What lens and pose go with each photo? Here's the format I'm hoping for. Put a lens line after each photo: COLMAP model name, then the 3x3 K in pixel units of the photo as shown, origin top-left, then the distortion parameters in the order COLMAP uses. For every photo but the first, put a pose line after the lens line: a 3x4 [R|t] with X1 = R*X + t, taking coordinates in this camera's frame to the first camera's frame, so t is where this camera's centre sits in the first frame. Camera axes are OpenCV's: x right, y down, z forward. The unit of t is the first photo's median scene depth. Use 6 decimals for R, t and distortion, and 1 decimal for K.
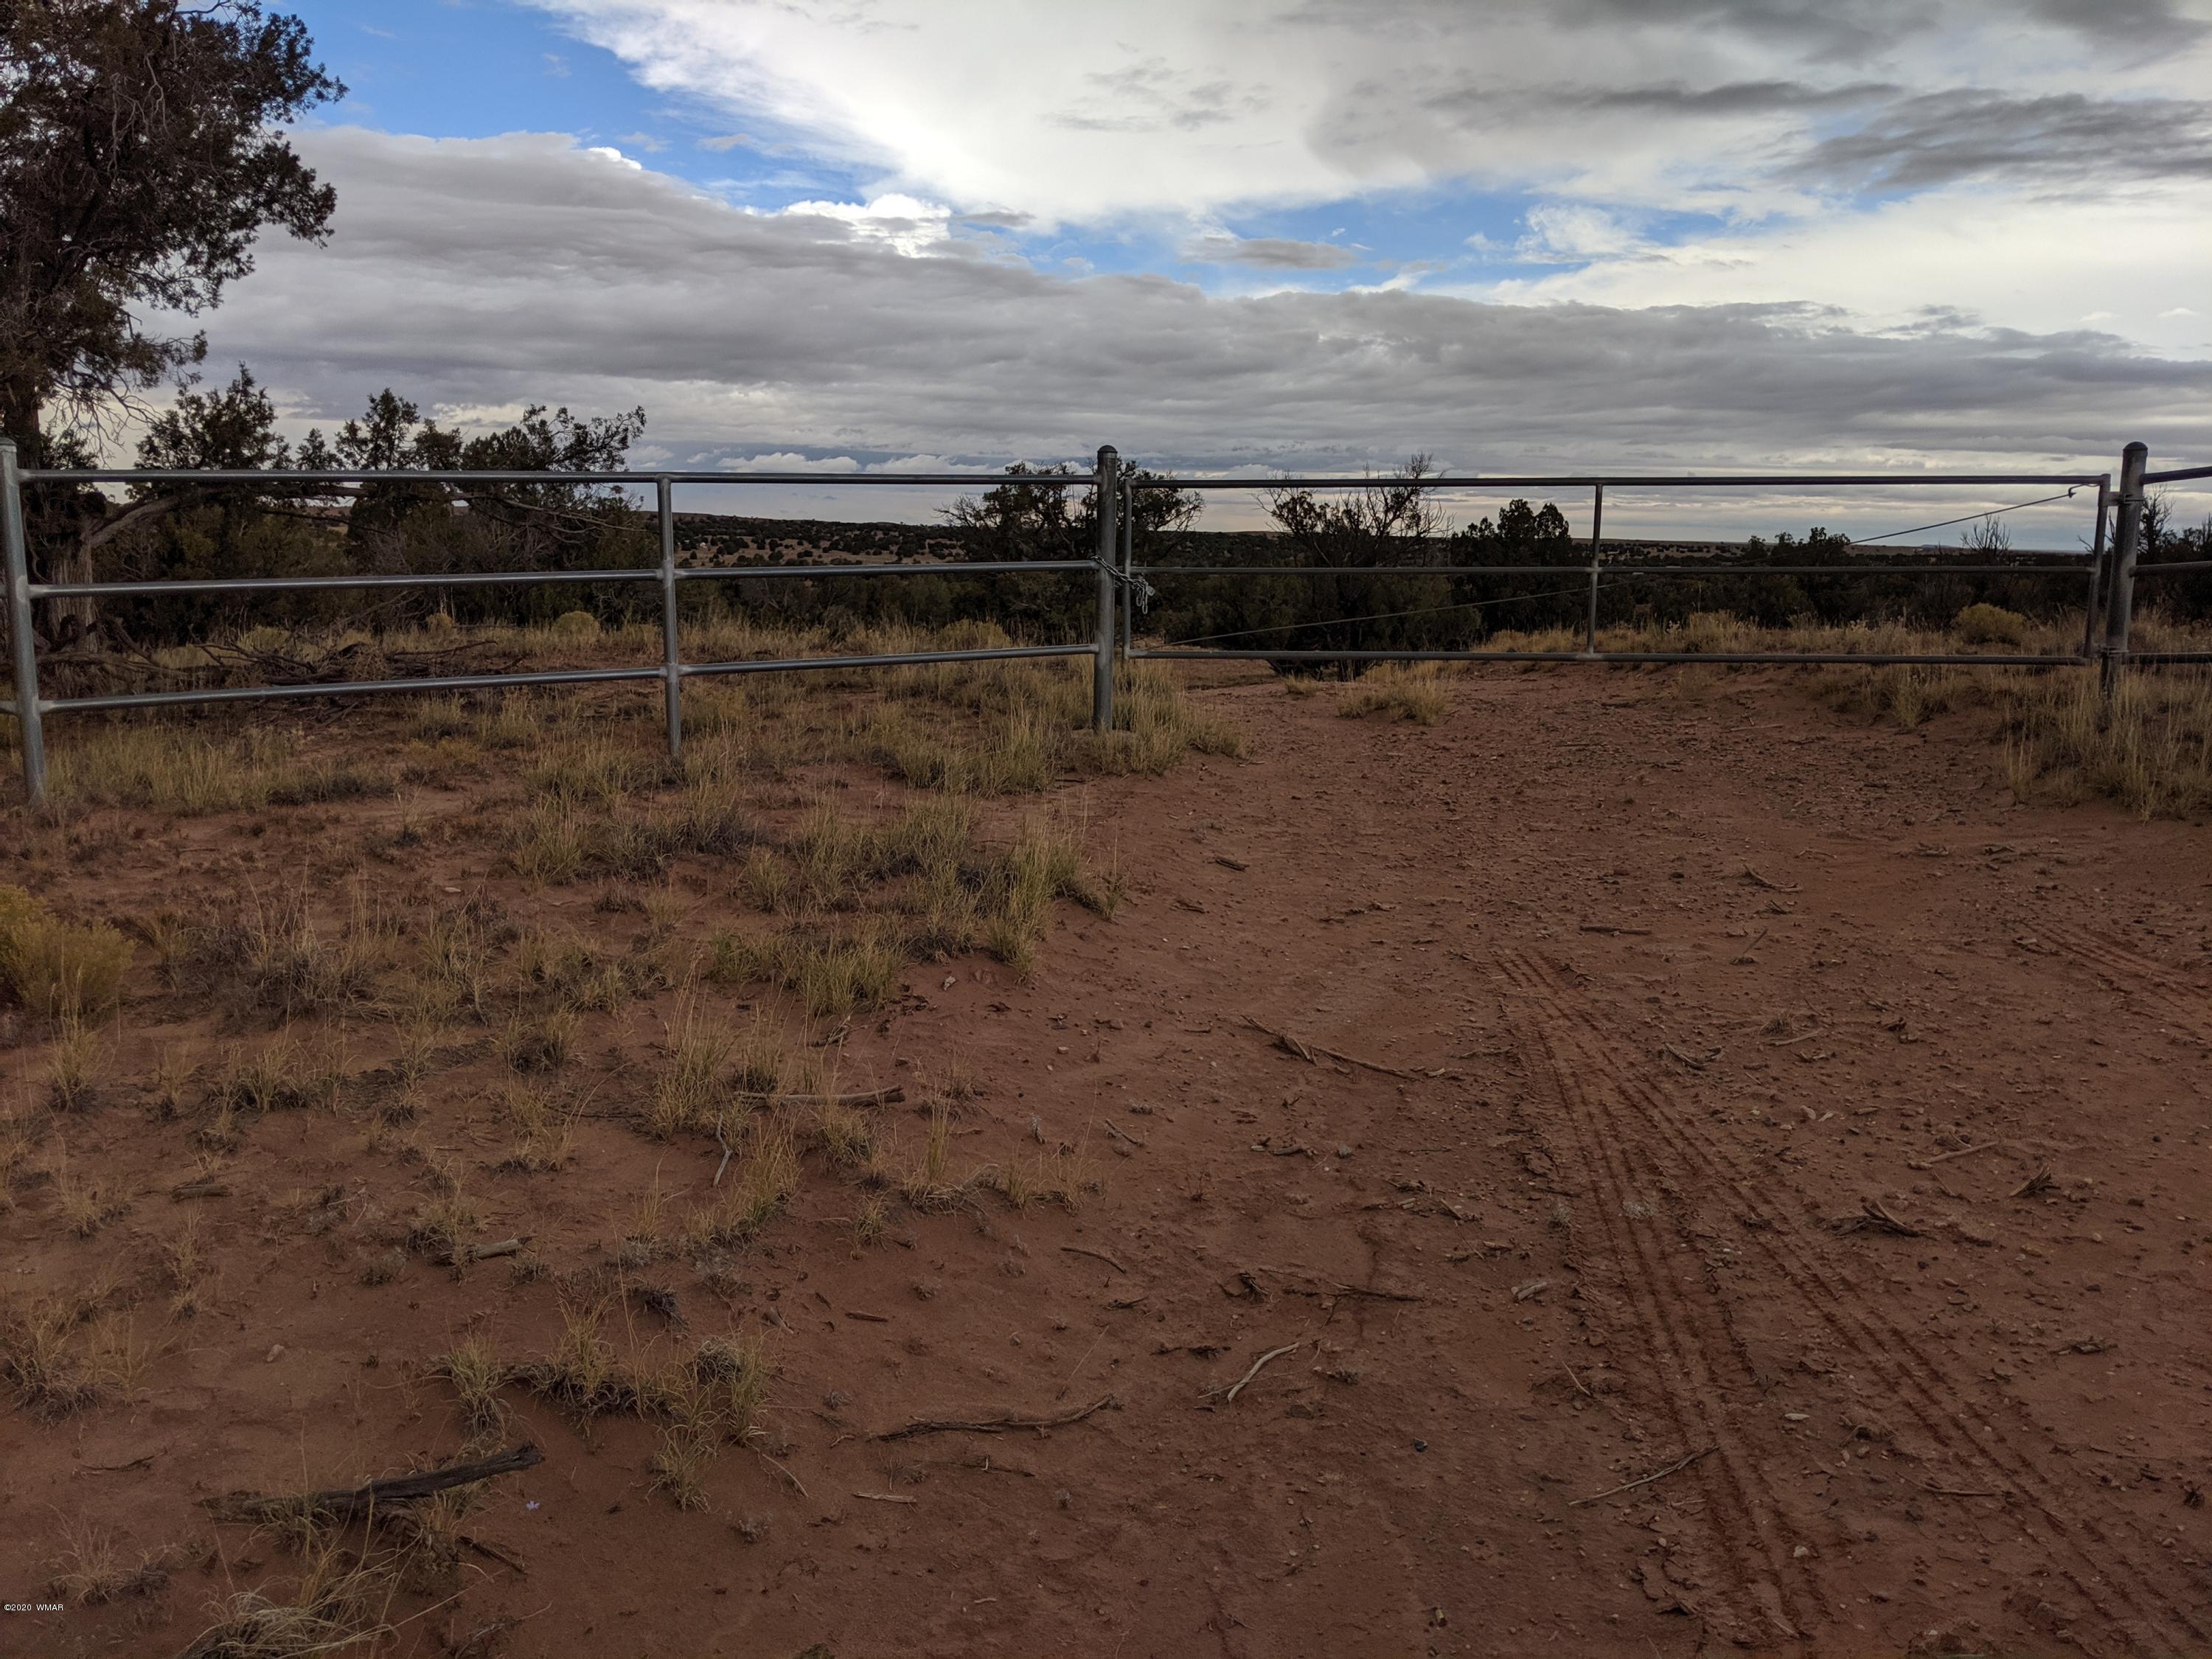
lens RADIAL K [[1853.1, 0, 1106.0], [0, 1853.1, 829.5], [0, 0, 1]] dist [0.099912, -0.167685]
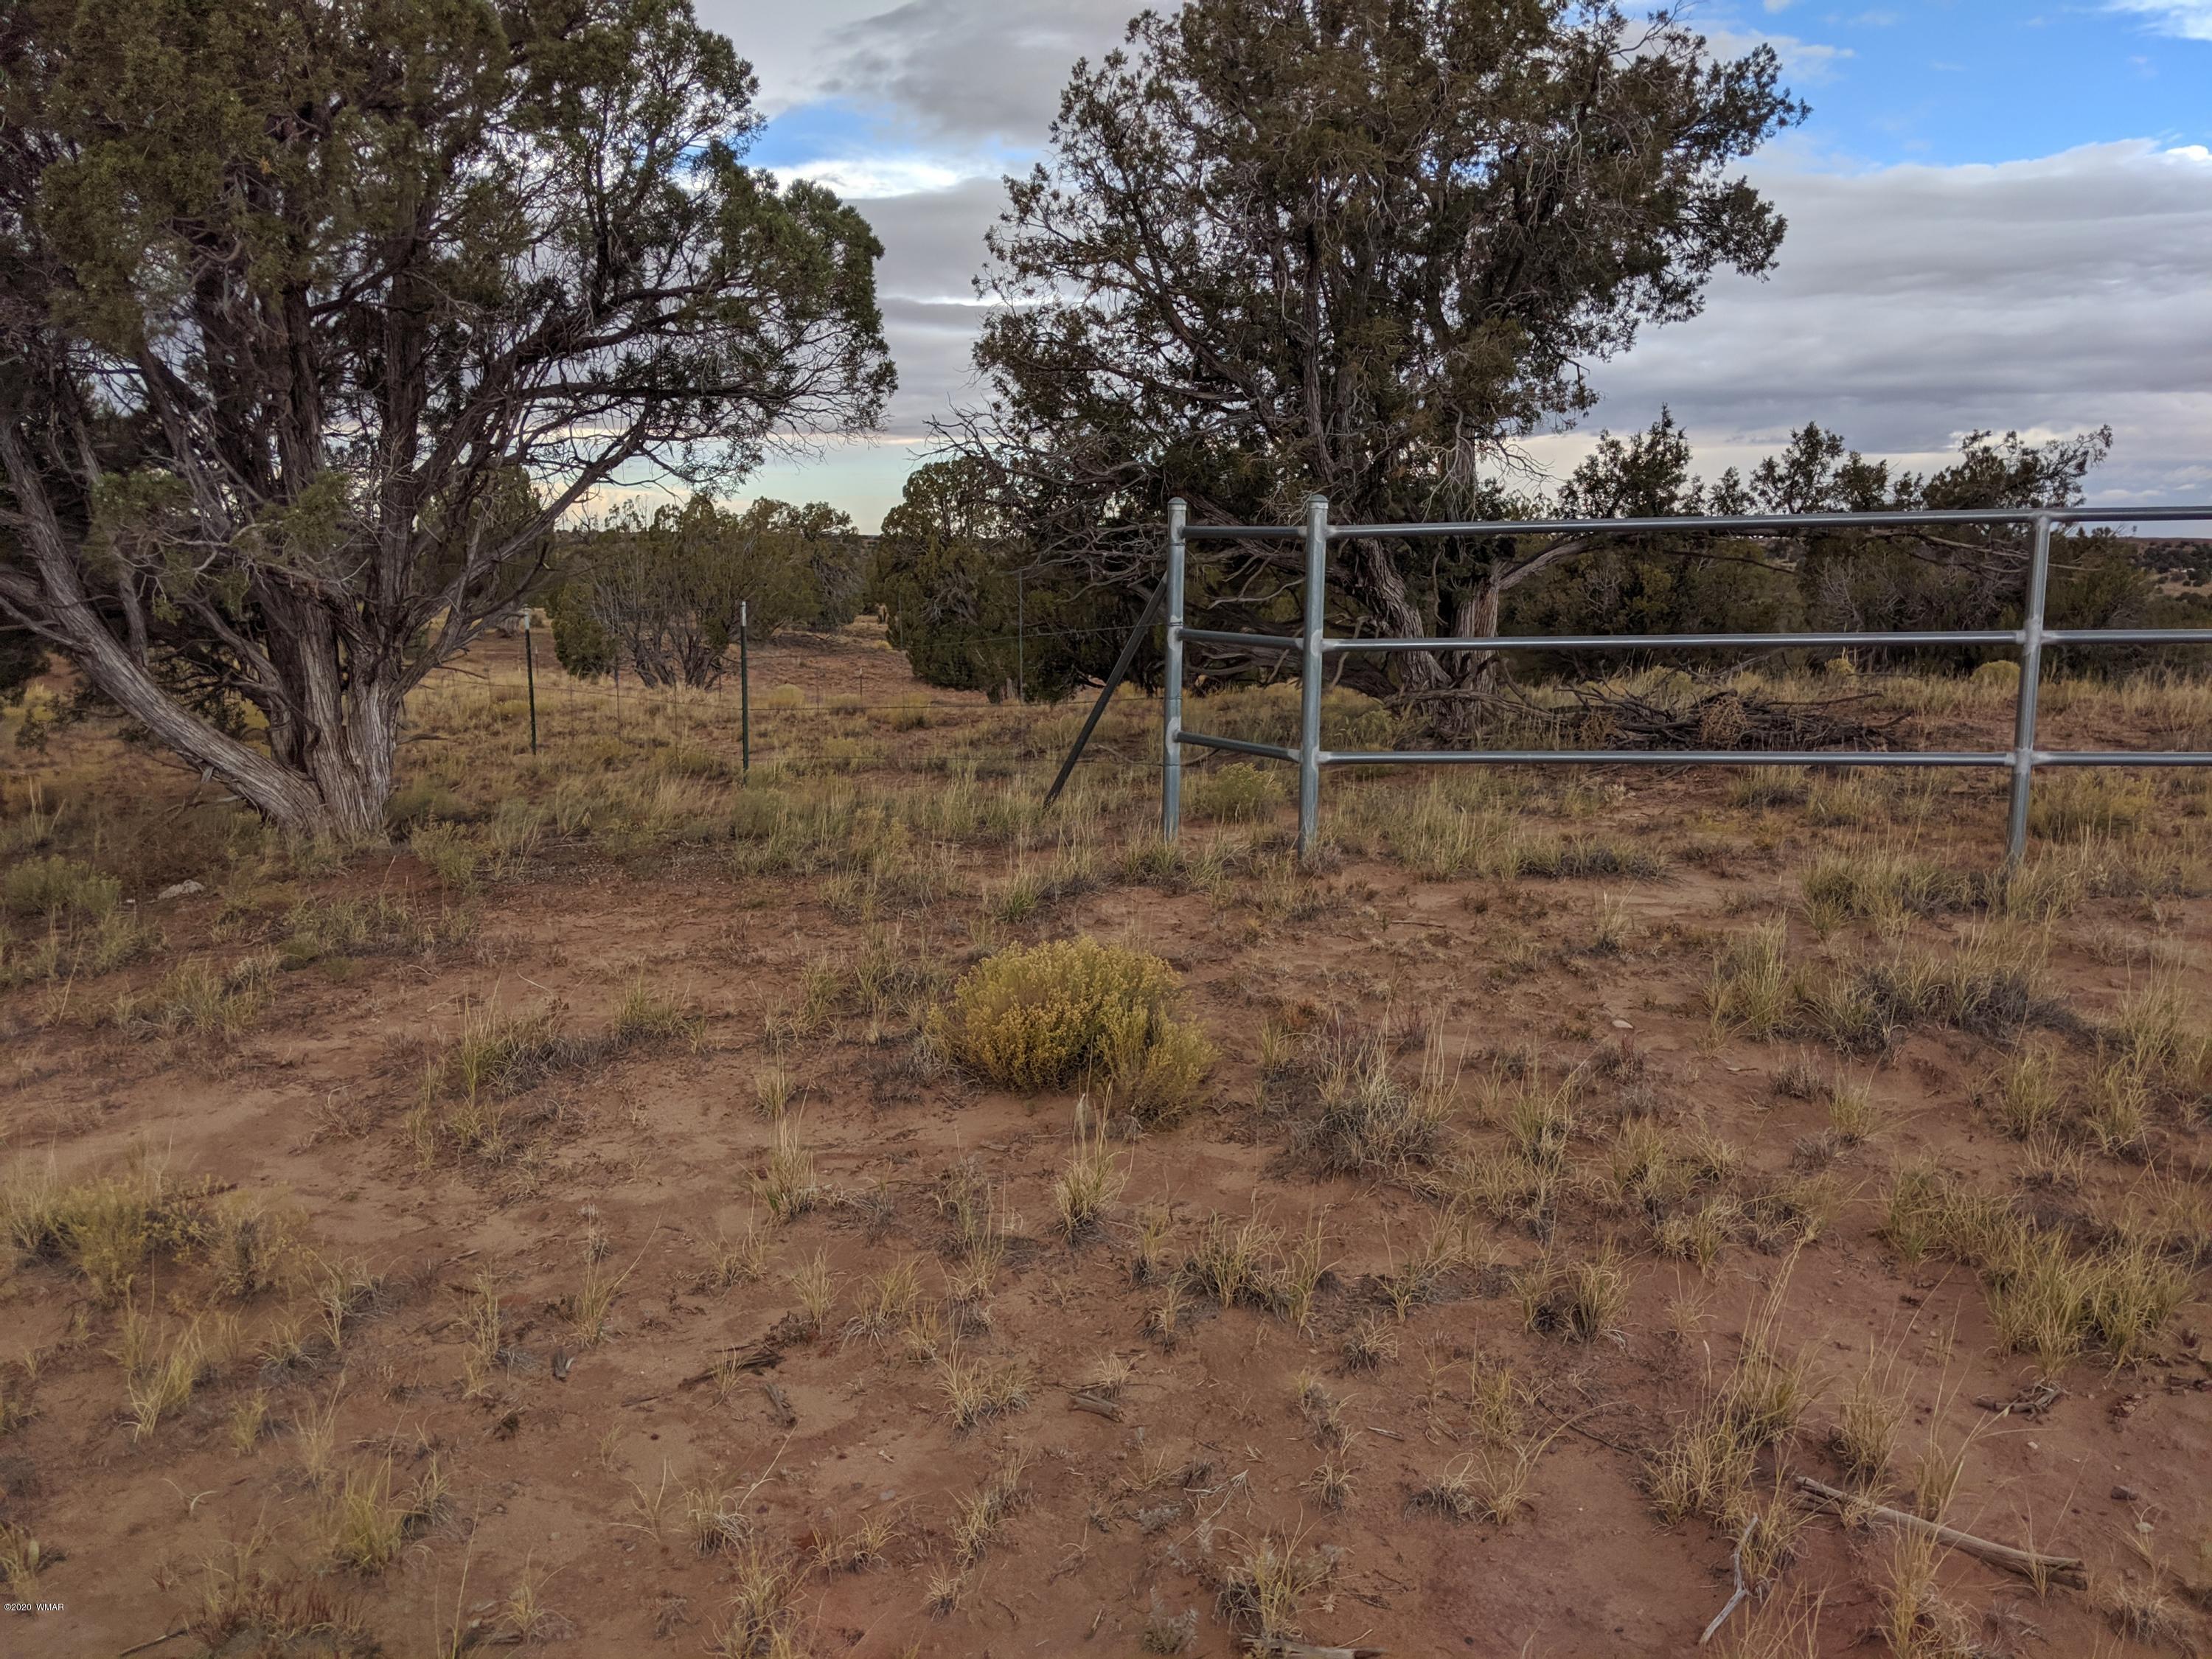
lens RADIAL K [[1801.8, 0, 1106.1], [0, 1801.8, 803.8], [0, 0, 1]] dist [0.091077, -0.144972]
pose [[0.719009, 0.094967, -0.688482, 0.012668], [-0.111959, 0.993509, 0.020119, -0.022564], [0.685924, 0.062617, 0.724974, 0.103471]]
